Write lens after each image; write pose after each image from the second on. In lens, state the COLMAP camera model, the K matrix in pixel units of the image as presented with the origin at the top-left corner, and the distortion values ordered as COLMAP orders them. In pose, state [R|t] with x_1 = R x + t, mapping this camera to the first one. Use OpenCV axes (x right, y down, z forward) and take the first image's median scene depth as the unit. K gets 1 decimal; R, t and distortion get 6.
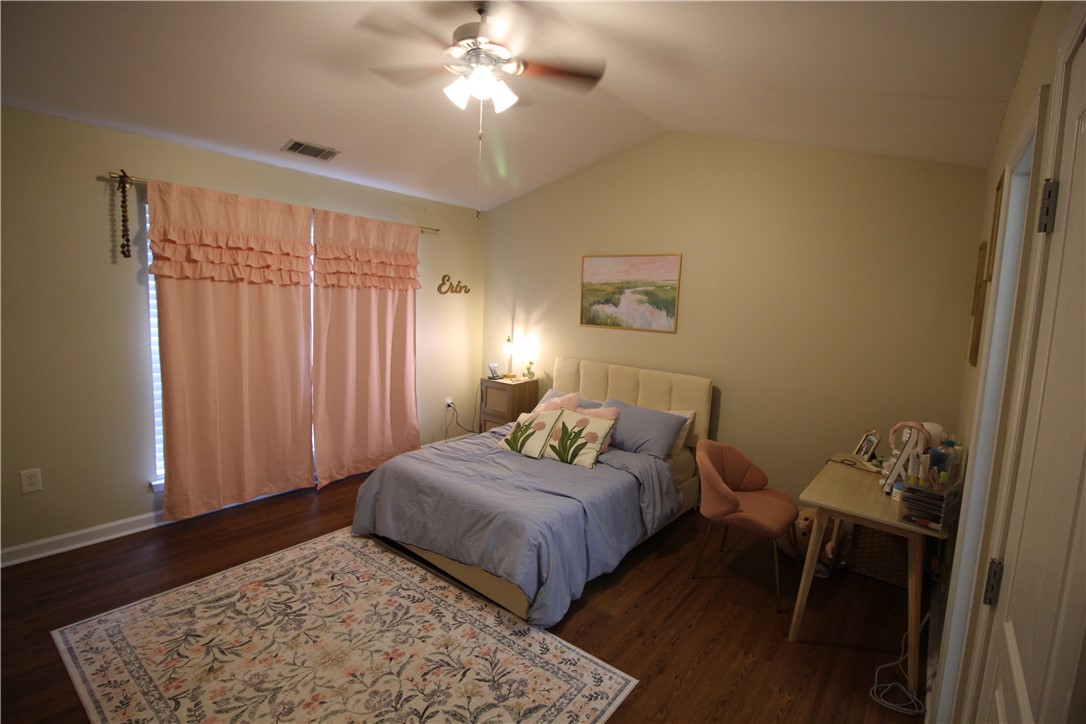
lens RADIAL K [[506.9, 0, 540.8], [0, 506.9, 357.1], [0, 0, 1]] dist [-0.003171, -0.001188]
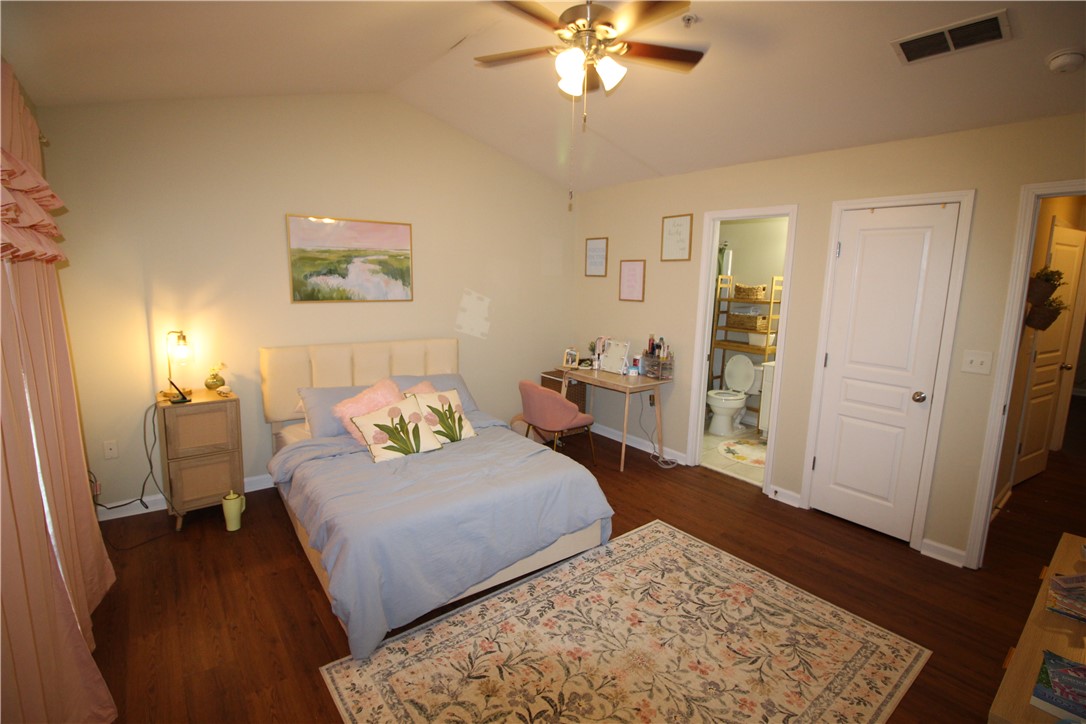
lens RADIAL K [[506.9, 0, 540.8], [0, 506.9, 357.1], [0, 0, 1]] dist [-0.003171, -0.001188]
pose [[0.233170, -0.188966, 0.953899, -0.953844], [0.108326, 0.979880, 0.167633, -0.112456], [-0.966384, 0.064245, 0.248949, 0.686739]]
